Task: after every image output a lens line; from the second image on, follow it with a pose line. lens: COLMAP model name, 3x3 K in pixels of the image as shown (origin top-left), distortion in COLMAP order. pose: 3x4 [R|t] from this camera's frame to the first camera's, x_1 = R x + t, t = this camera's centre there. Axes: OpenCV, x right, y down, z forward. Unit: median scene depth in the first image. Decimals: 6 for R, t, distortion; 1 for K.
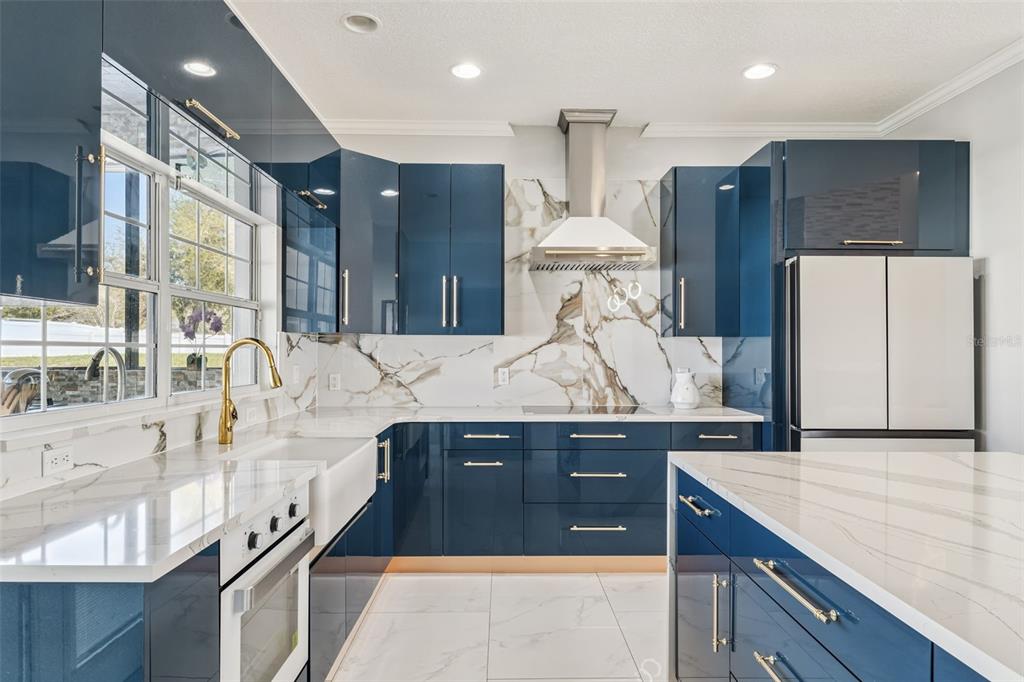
lens RADIAL K [[604.1, 0, 512.0], [0, 604.1, 341.0], [0, 0, 1]] dist [0.001291, 0.000121]
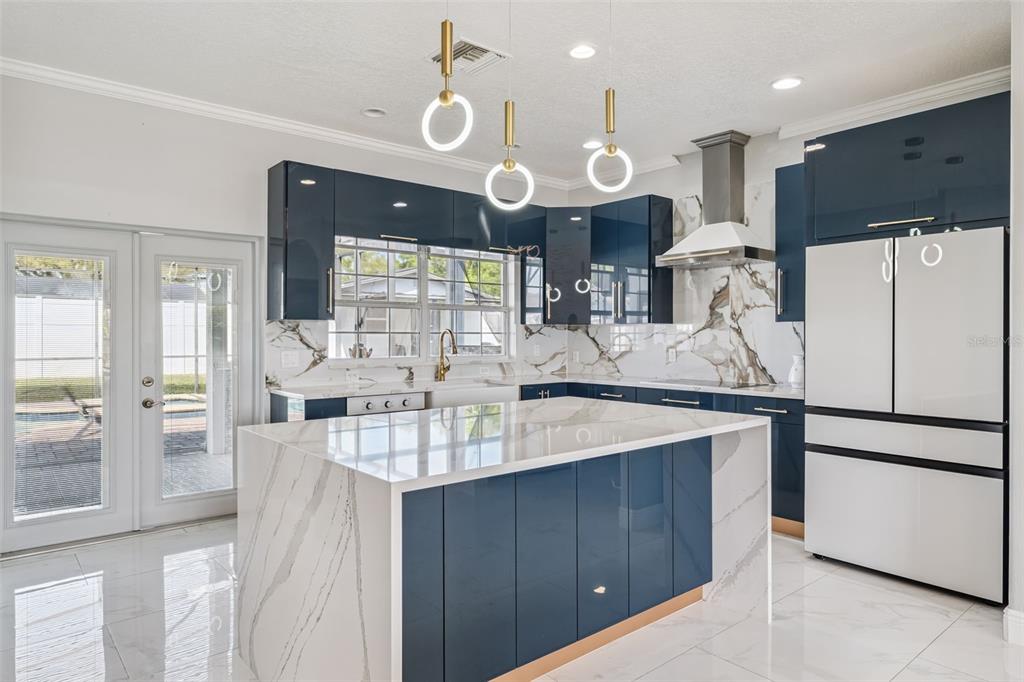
lens RADIAL K [[604.1, 0, 512.0], [0, 604.1, 341.0], [0, 0, 1]] dist [0.001291, 0.000121]
pose [[0.649226, 0.004141, -0.760584, 0.736580], [0.012231, 0.999799, 0.015884, 0.003961], [0.760497, -0.019615, 0.649045, -0.085227]]
